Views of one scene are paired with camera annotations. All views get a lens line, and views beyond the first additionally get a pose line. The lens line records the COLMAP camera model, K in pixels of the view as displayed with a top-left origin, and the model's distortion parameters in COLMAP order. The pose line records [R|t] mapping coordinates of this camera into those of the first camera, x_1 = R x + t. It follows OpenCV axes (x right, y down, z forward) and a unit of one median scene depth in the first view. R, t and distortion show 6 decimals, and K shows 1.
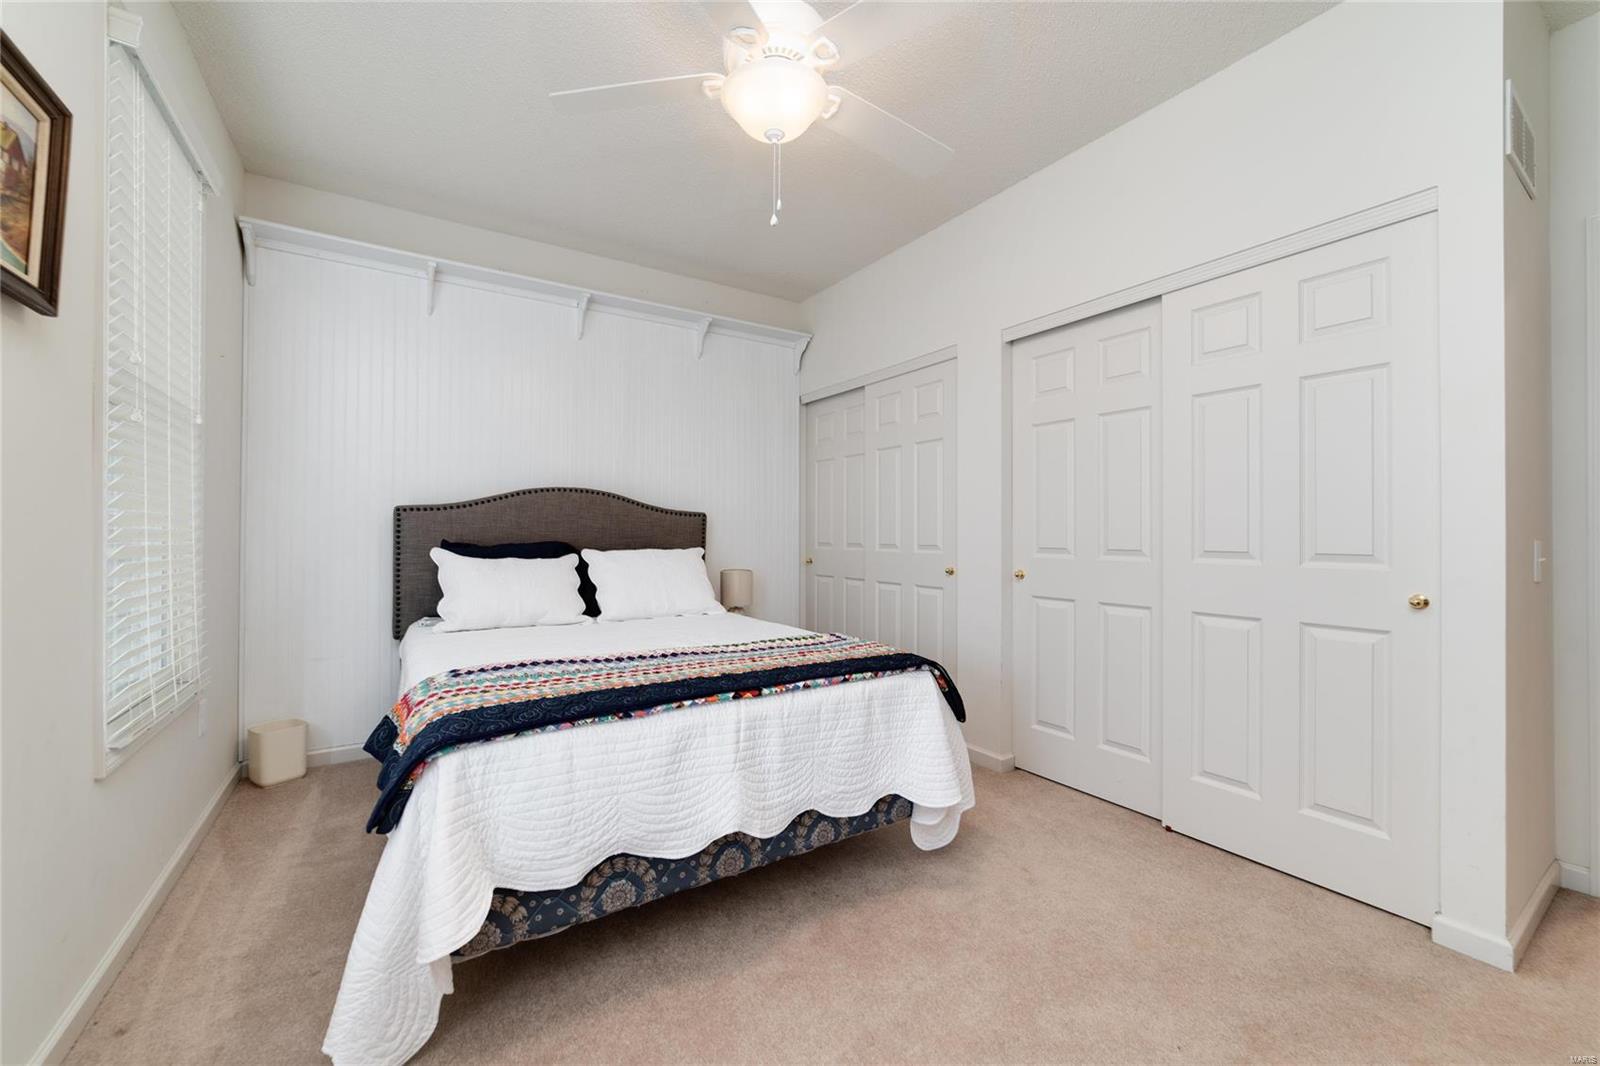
lens RADIAL K [[621.7, 0, 799.4], [0, 621.7, 537.3], [0, 0, 1]] dist [-0.034653, -0.000099]
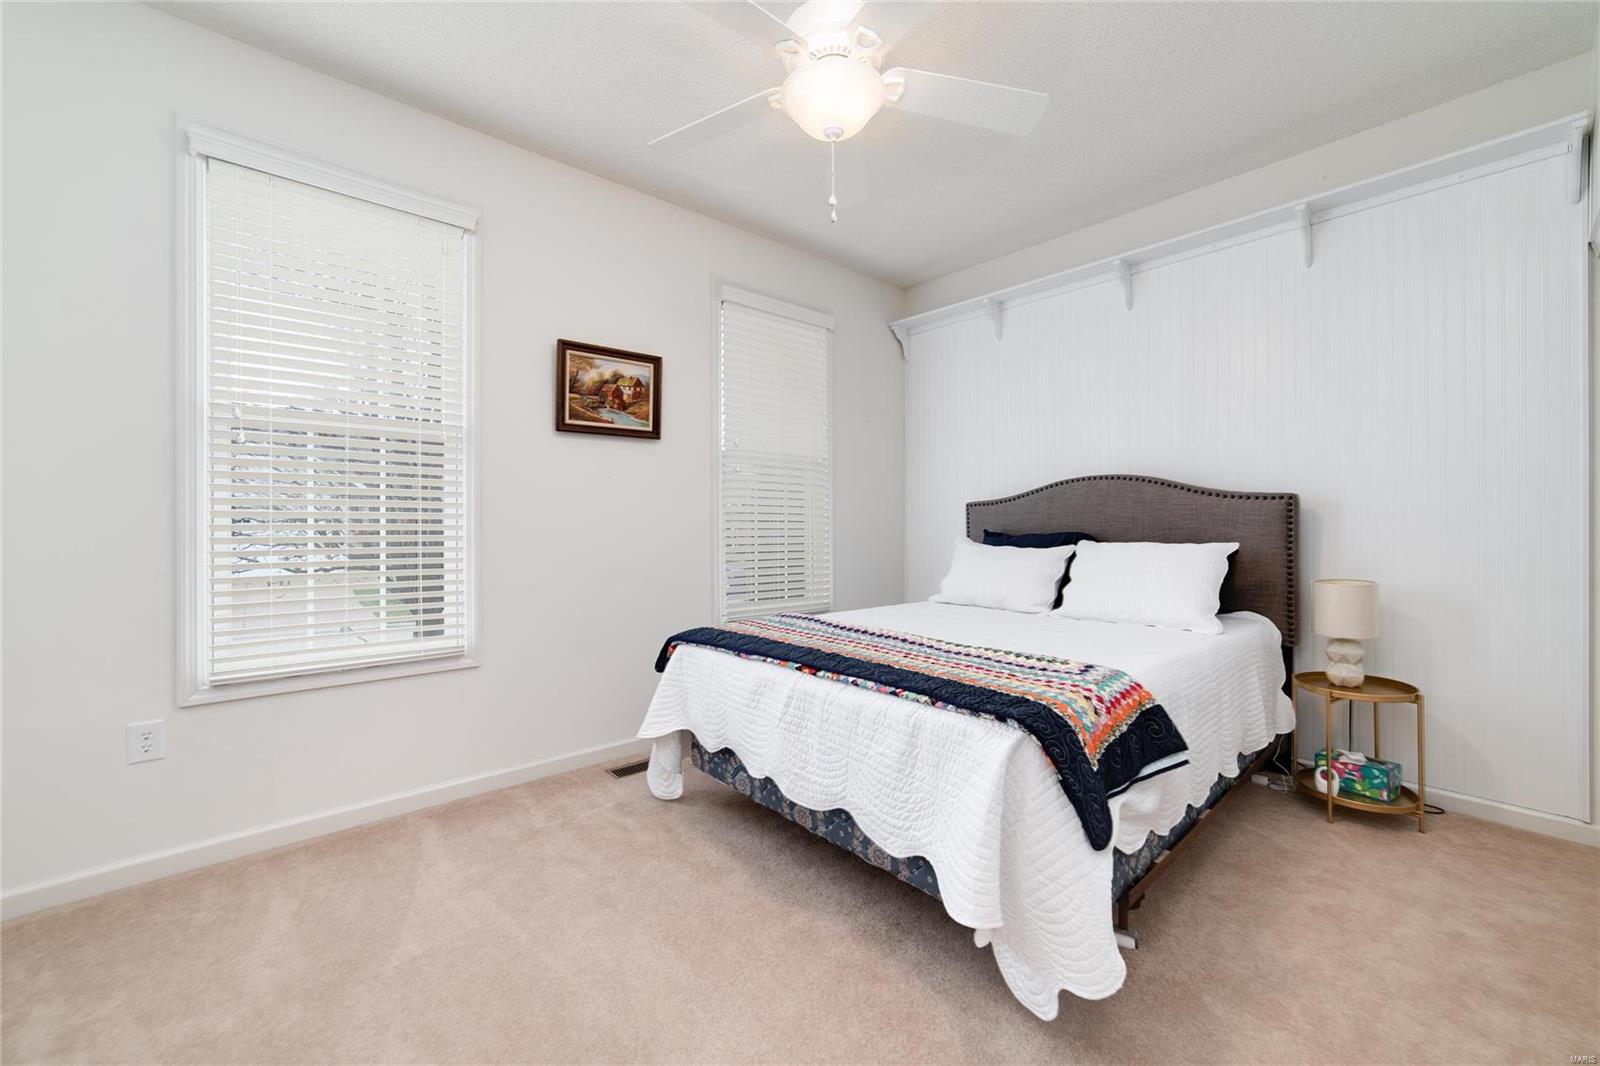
lens RADIAL K [[629.2, 0, 799.1], [0, 629.2, 520.0], [0, 0, 1]] dist [-0.002456, 0.000257]
pose [[0.149366, -0.007484, -0.988754, 0.962942], [-0.001052, 0.999970, -0.007728, -0.007802], [0.988781, 0.002194, 0.149353, 0.757274]]
